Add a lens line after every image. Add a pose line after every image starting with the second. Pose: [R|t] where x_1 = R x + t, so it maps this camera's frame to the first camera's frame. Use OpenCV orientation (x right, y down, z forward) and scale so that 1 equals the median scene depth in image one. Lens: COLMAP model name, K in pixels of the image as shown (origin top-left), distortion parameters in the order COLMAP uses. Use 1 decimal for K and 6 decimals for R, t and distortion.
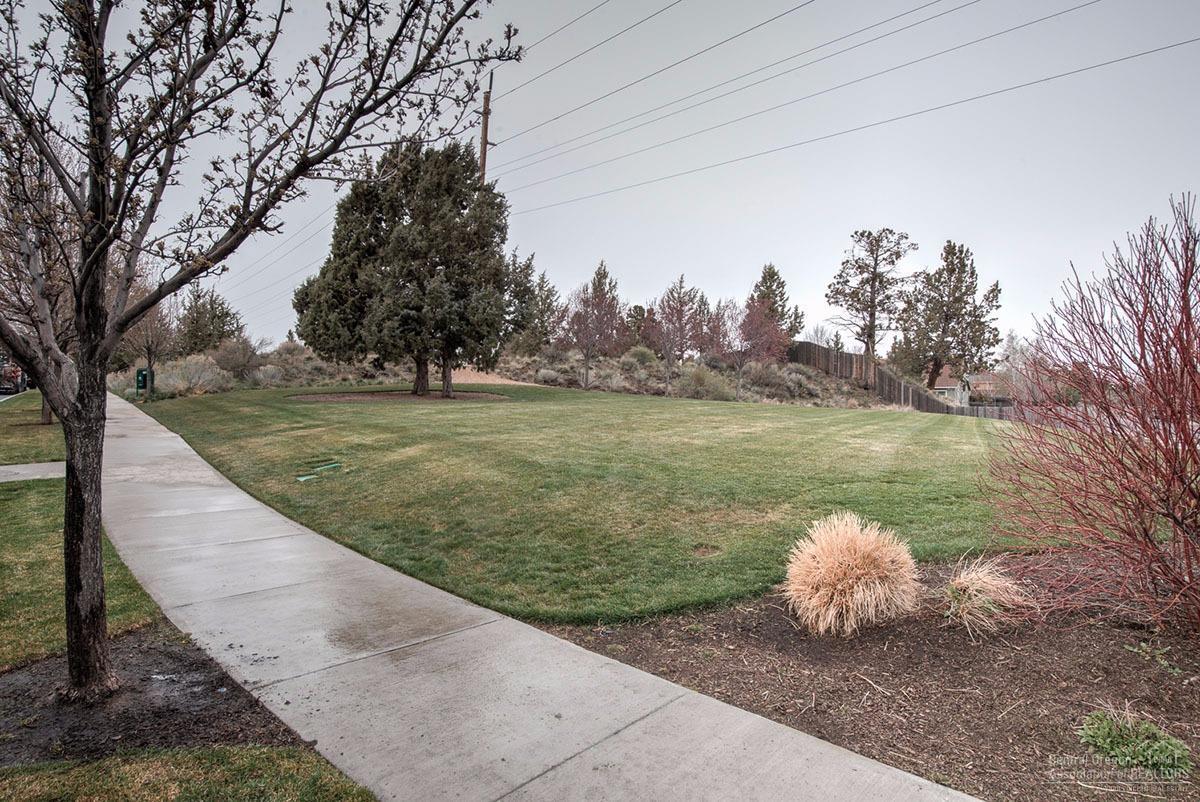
lens RADIAL K [[690.2, 0, 599.8], [0, 690.2, 400.6], [0, 0, 1]] dist [0.020338, -0.000381]
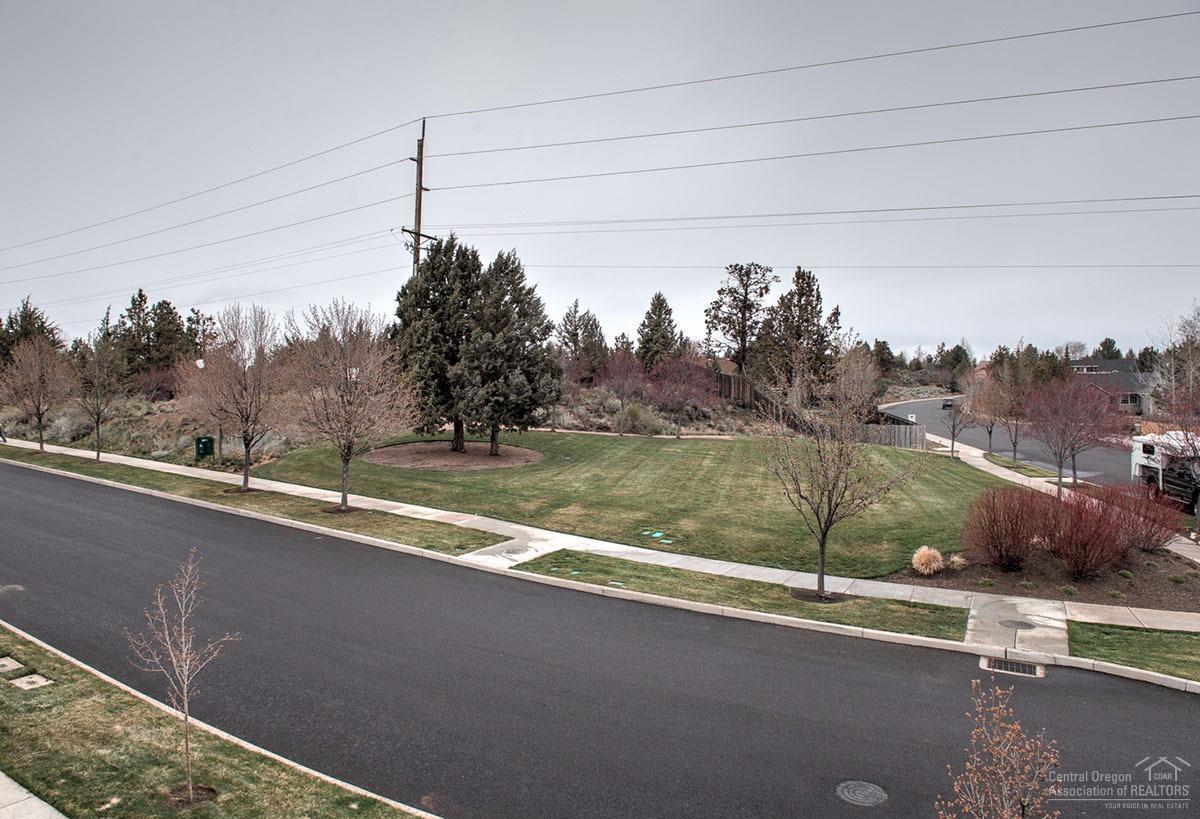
lens RADIAL K [[862.7, 0, 600.2], [0, 862.7, 409.7], [0, 0, 1]] dist [0.001663, 0.000271]
pose [[0.955841, -0.030791, 0.292268, -0.241458], [0.019309, 0.998927, 0.042091, -0.073341], [-0.293251, -0.034589, 0.955410, -0.269294]]
